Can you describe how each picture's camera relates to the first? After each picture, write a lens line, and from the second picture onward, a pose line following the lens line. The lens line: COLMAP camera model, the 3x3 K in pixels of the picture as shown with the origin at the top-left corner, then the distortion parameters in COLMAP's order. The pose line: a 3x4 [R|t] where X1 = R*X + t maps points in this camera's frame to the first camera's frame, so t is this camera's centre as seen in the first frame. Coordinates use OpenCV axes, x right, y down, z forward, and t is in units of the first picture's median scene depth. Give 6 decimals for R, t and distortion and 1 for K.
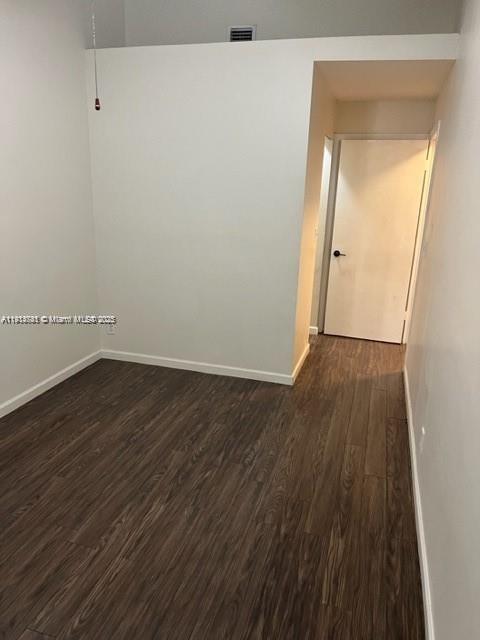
lens RADIAL K [[484.0, 0, 240.0], [0, 484.0, 320.3], [0, 0, 1]] dist [0.054943, -0.061034]
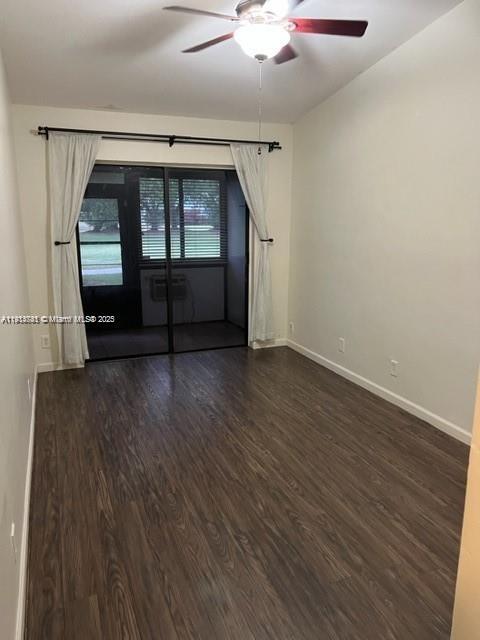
lens RADIAL K [[484.0, 0, 240.5], [0, 484.0, 320.1], [0, 0, 1]] dist [0.054943, -0.061034]
pose [[-0.789969, 0.098661, -0.605157, 0.528017], [-0.193150, 0.896677, 0.398325, -0.390035], [0.581930, 0.431550, -0.689291, 1.588139]]
